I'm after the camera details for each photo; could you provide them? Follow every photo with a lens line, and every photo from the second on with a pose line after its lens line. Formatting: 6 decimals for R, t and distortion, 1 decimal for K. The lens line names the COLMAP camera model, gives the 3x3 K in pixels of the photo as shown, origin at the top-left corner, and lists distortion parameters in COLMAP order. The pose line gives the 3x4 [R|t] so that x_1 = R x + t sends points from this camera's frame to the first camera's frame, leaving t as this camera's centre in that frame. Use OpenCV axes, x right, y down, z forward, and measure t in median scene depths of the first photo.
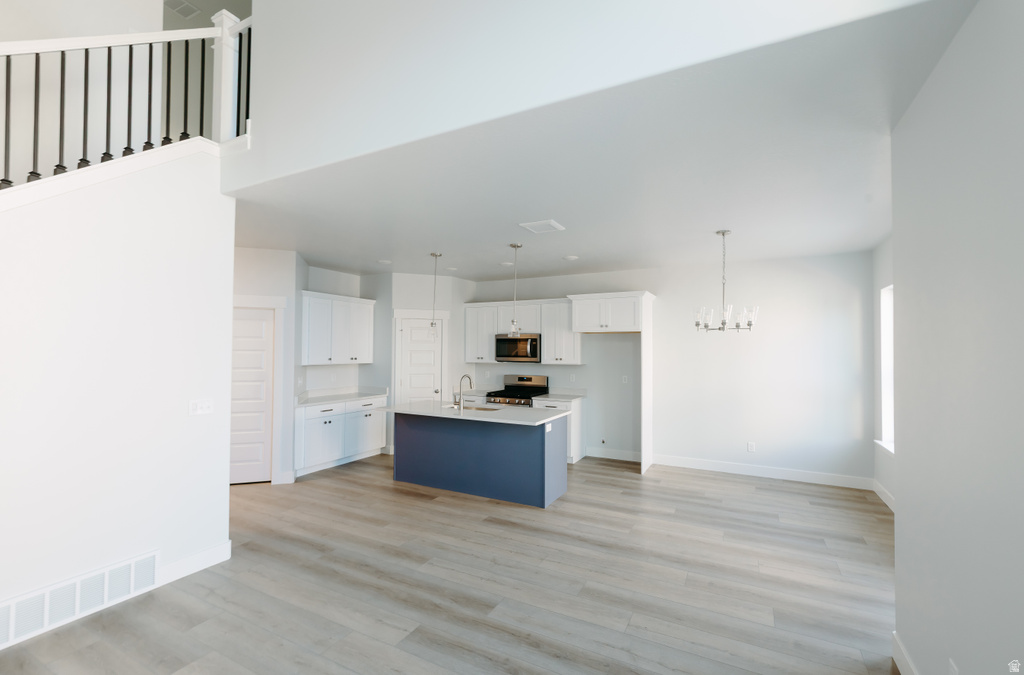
lens RADIAL K [[455.5, 0, 512.0], [0, 455.5, 337.5], [0, 0, 1]] dist [0.000730, 0.000244]
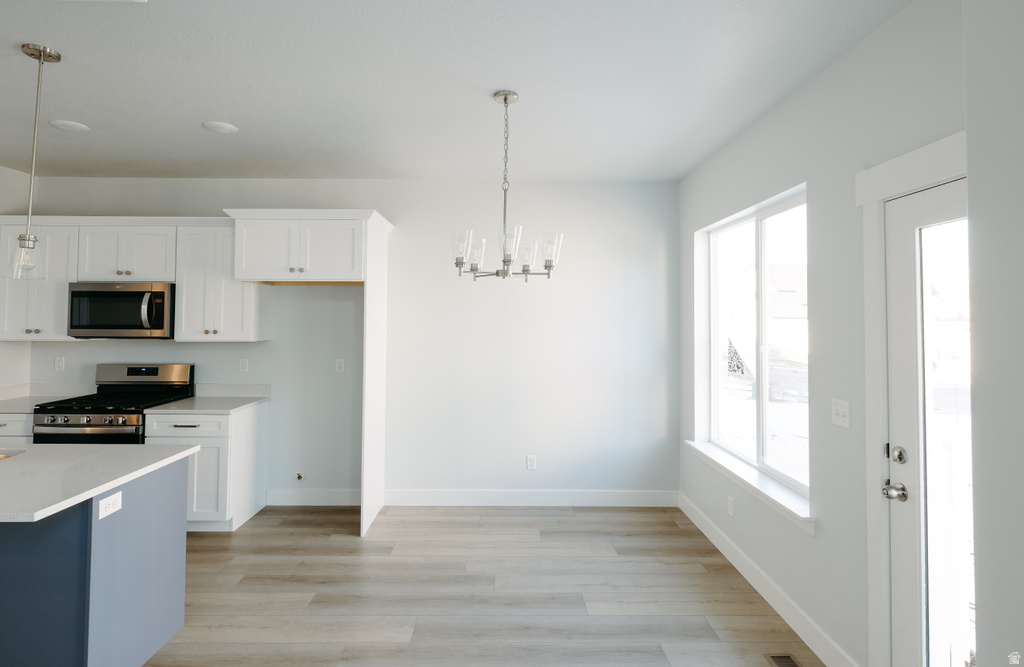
lens RADIAL K [[530.6, 0, 516.2], [0, 530.6, 300.4], [0, 0, 1]] dist [0.001684, 0.000486]
pose [[0.876437, 0.016704, 0.481226, 0.127089], [-0.013953, 0.999859, -0.009294, 0.013177], [-0.481314, 0.001431, 0.876547, 0.320998]]
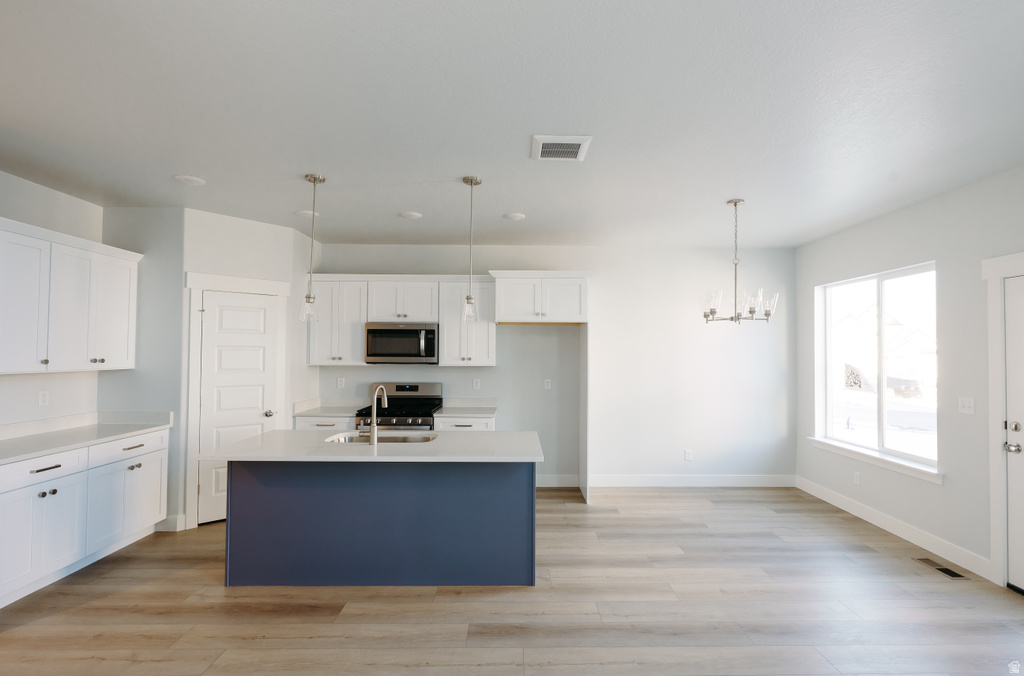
lens RADIAL K [[494.5, 0, 528.2], [0, 494.5, 338.5], [0, 0, 1]] dist [-0.001761, 0.000526]
pose [[0.869773, 0.013428, 0.493269, -0.218730], [-0.014103, 0.999898, -0.002352, 0.017214], [-0.493250, -0.004911, 0.869874, 0.294012]]
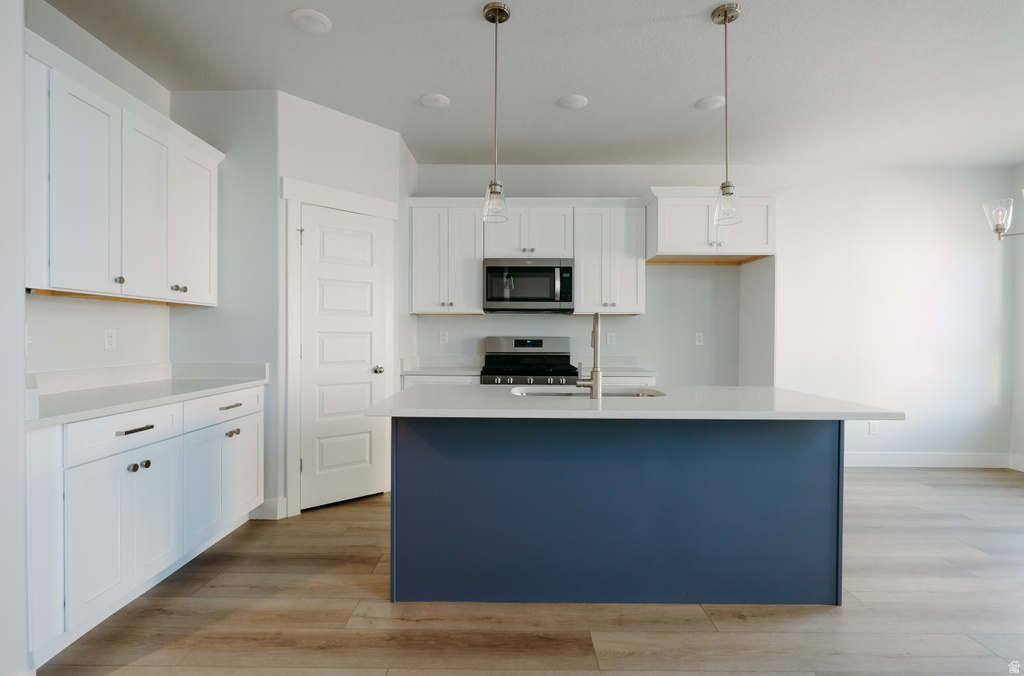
lens RADIAL K [[500.0, 0, 512.0], [0, 500.0, 338.0], [0, 0, 1]] dist [-0.001700, -0.000056]
pose [[0.881295, -0.002940, 0.472557, -0.330659], [-0.012347, 0.999496, 0.029244, 0.079555], [-0.472405, -0.031607, 0.880815, 0.551845]]
